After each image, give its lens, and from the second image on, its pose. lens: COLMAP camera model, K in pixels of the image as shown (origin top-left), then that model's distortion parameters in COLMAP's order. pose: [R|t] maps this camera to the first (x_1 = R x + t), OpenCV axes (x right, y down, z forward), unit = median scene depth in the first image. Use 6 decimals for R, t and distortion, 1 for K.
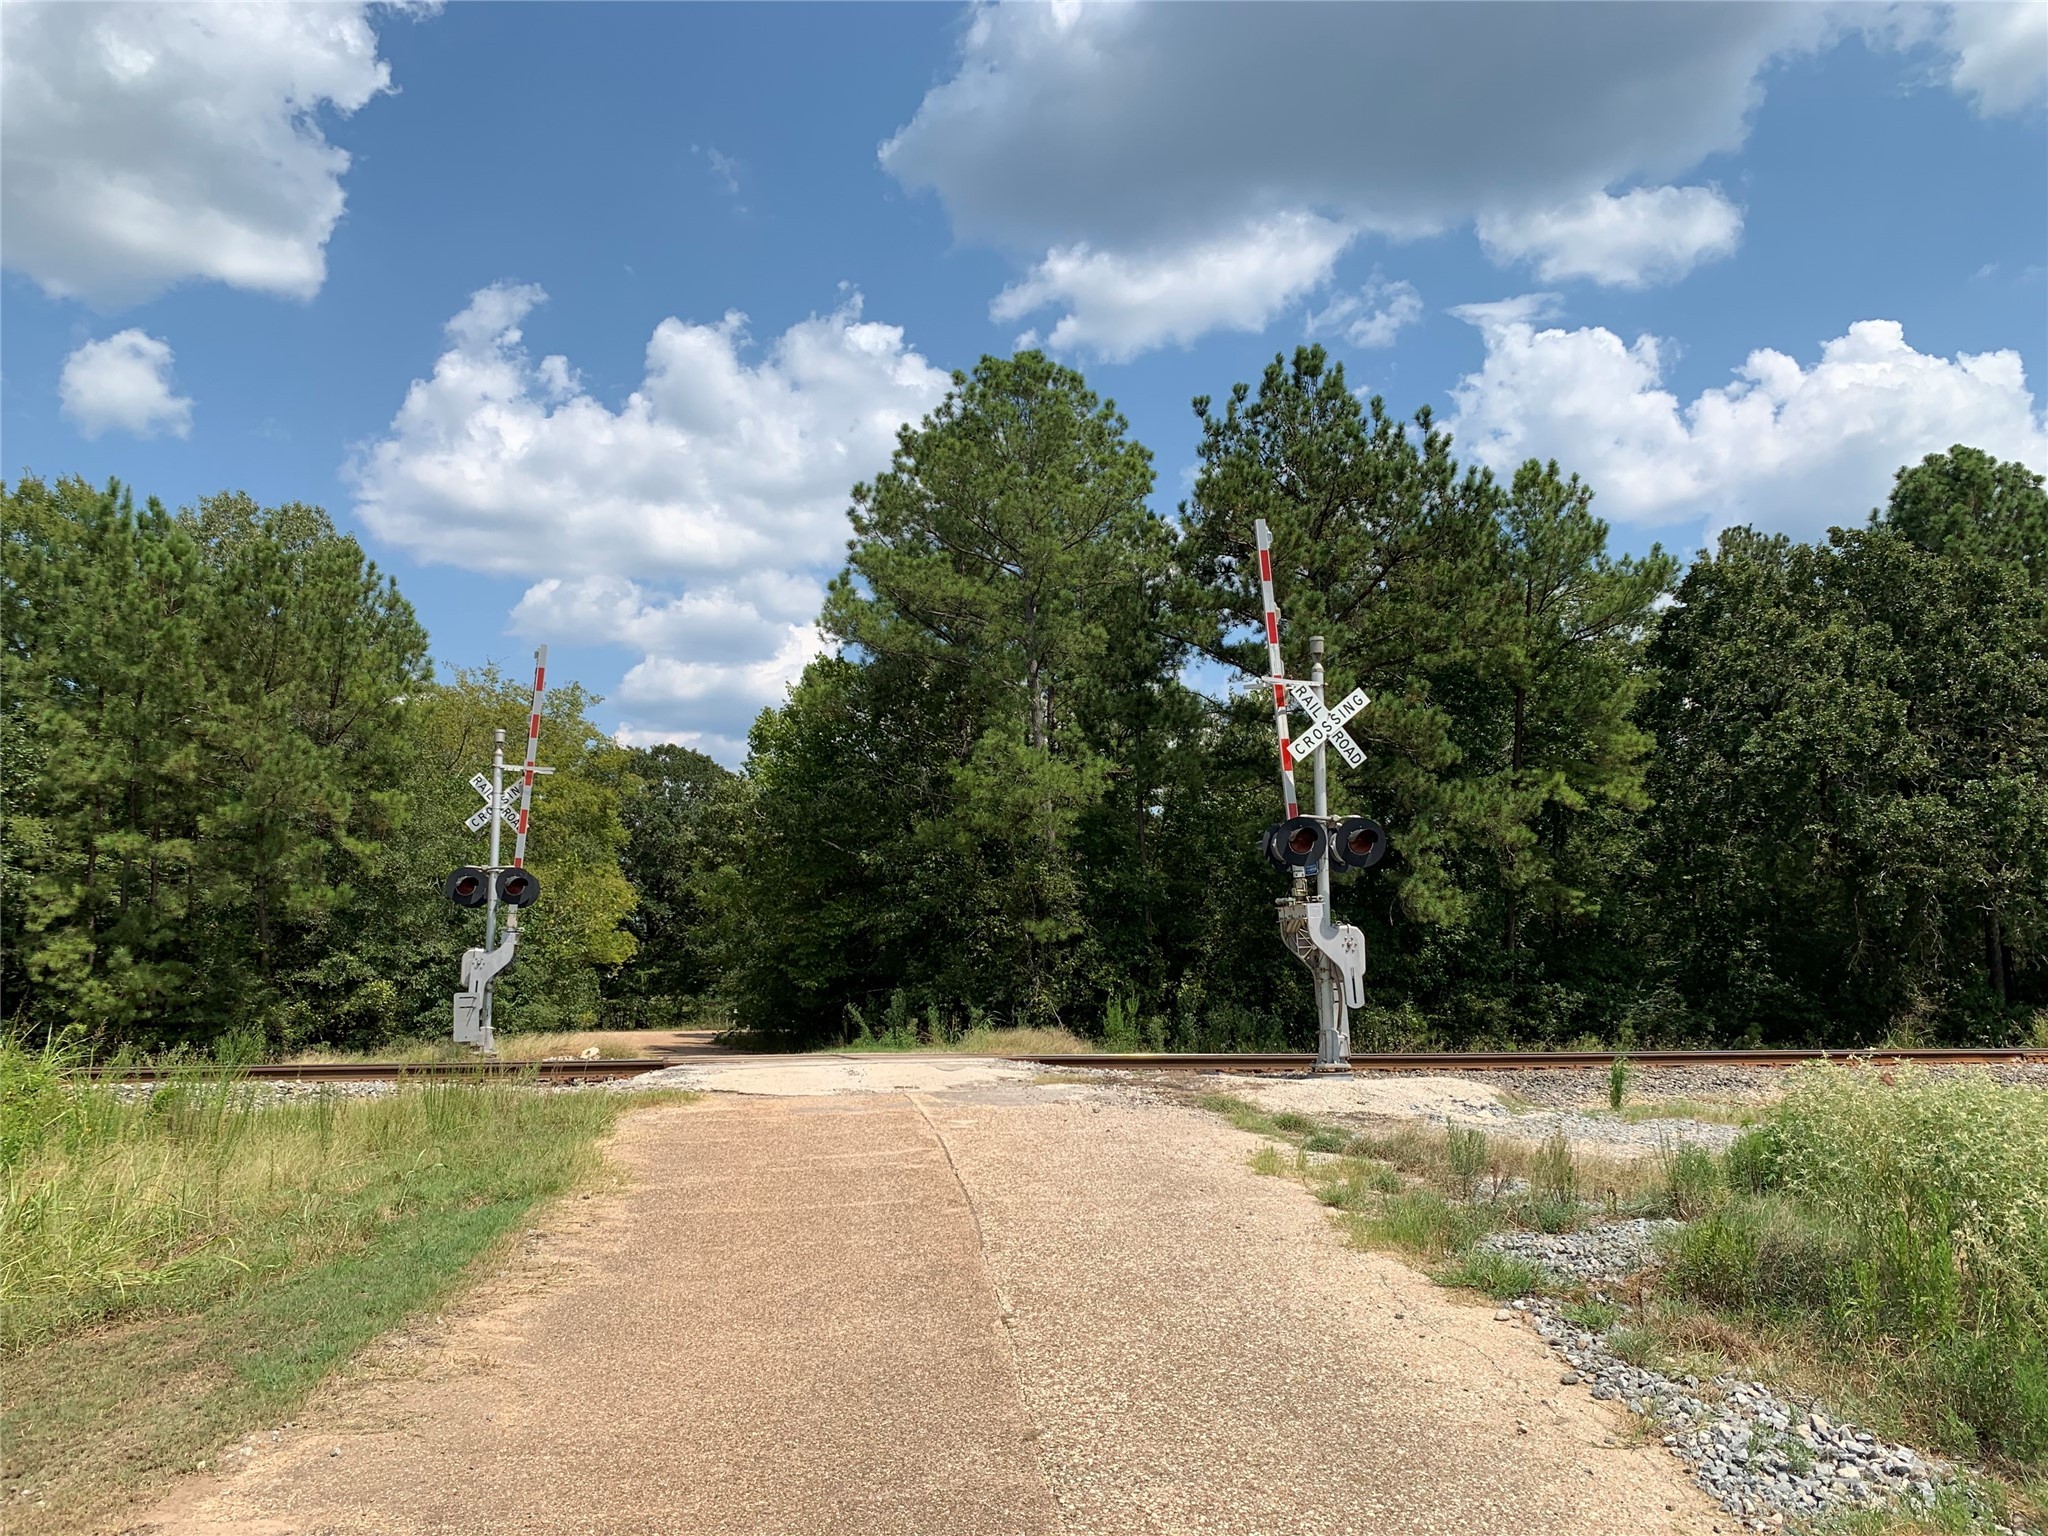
lens RADIAL K [[1305.3, 0, 1010.1], [0, 1305.3, 769.8], [0, 0, 1]] dist [-0.021472, 0.000189]
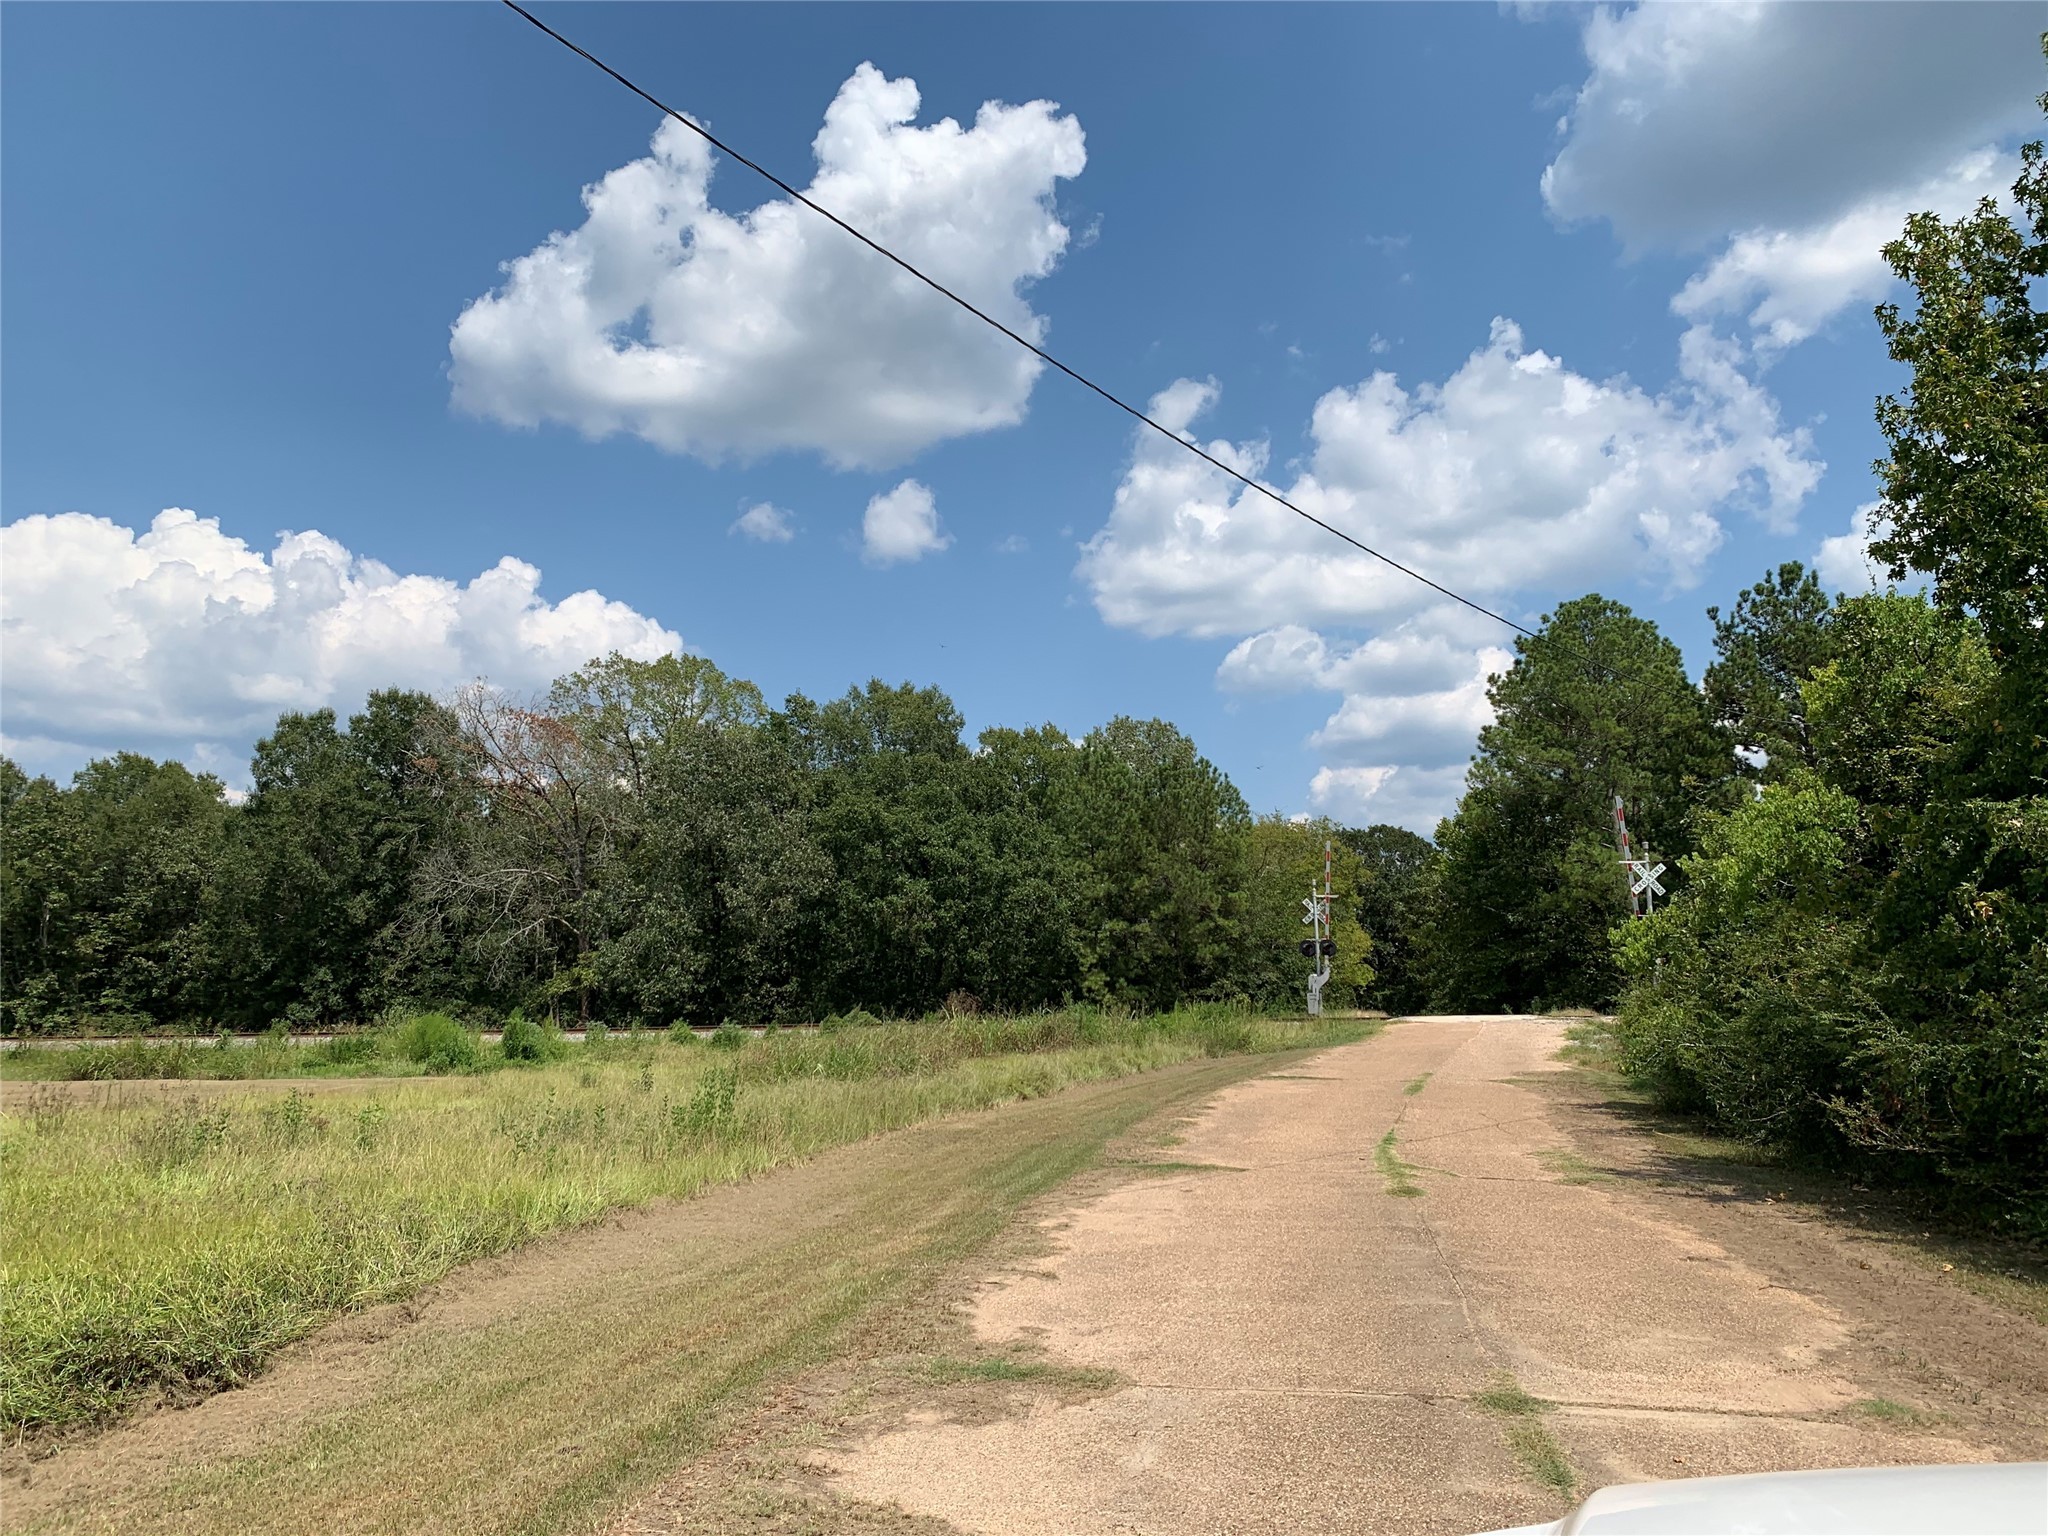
lens RADIAL K [[1305.3, 0, 1010.1], [0, 1305.3, 769.8], [0, 0, 1]] dist [-0.021472, 0.000189]
pose [[0.859756, -0.092700, -0.502221, 0.185710], [0.080433, 0.995694, -0.046091, -0.092509], [0.504331, -0.000768, 0.863510, -0.735742]]
